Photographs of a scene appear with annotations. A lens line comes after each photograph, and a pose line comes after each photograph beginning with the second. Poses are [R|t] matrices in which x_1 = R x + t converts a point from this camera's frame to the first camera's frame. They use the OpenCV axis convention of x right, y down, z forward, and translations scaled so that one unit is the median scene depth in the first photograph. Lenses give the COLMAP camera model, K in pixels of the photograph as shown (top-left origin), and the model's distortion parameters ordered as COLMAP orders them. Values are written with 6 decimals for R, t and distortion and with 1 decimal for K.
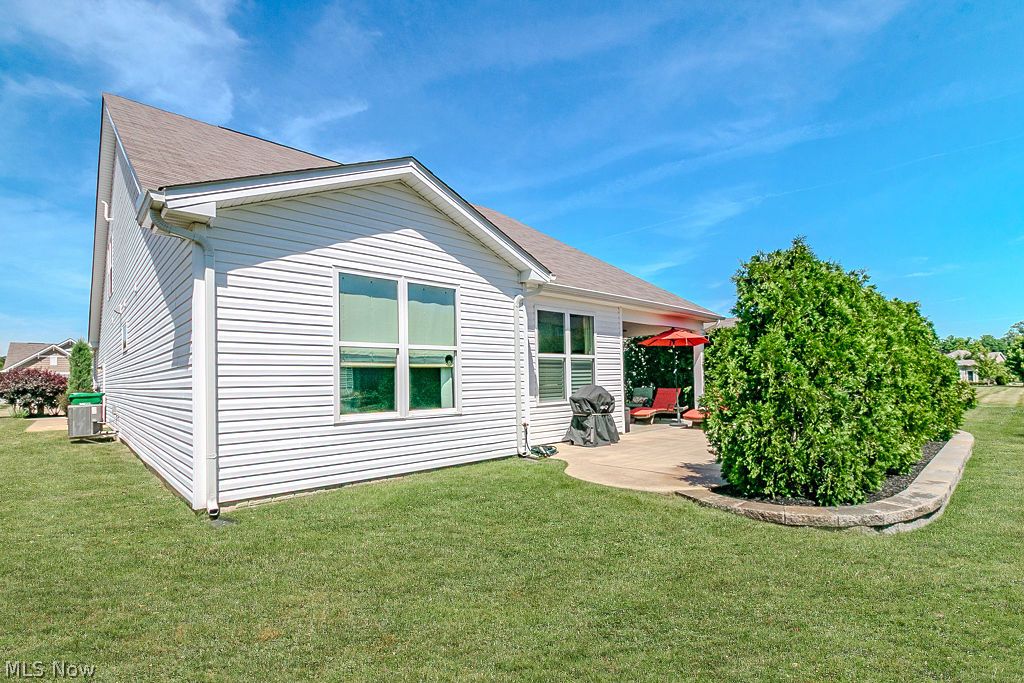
lens RADIAL K [[477.4, 0, 514.0], [0, 477.4, 368.9], [0, 0, 1]] dist [0.000202, -0.000048]
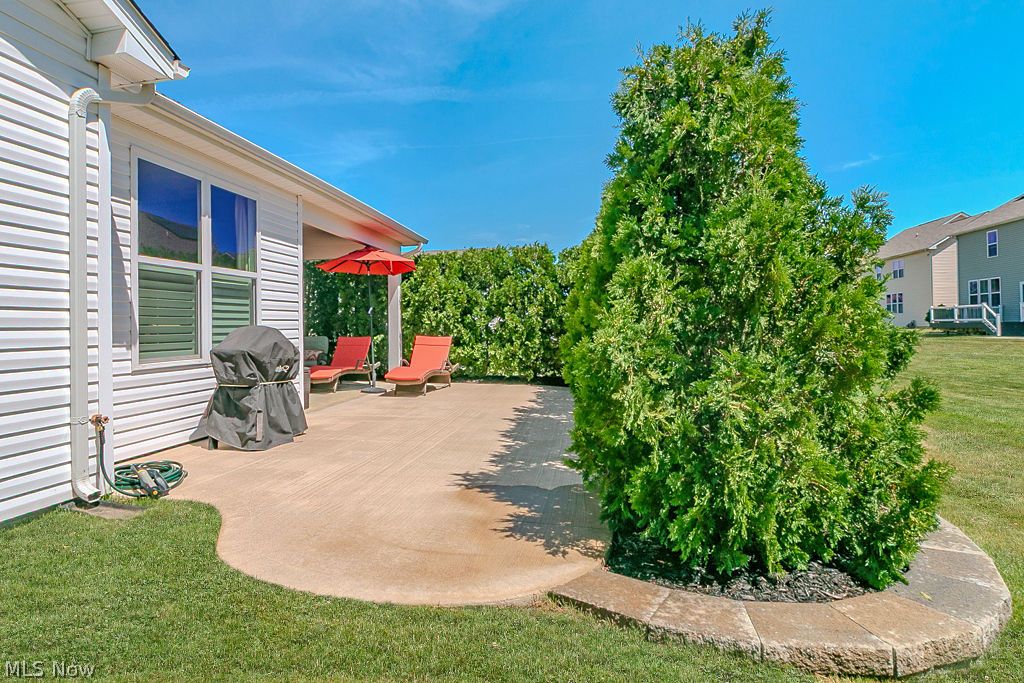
lens RADIAL K [[563.3, 0, 450.2], [0, 563.3, 319.5], [0, 0, 1]] dist [-0.000837, -0.000703]
pose [[0.846164, 0.016451, 0.532669, 0.017212], [-0.017054, 0.999847, -0.003788, 0.025927], [-0.532650, -0.005879, 0.846315, 0.383999]]
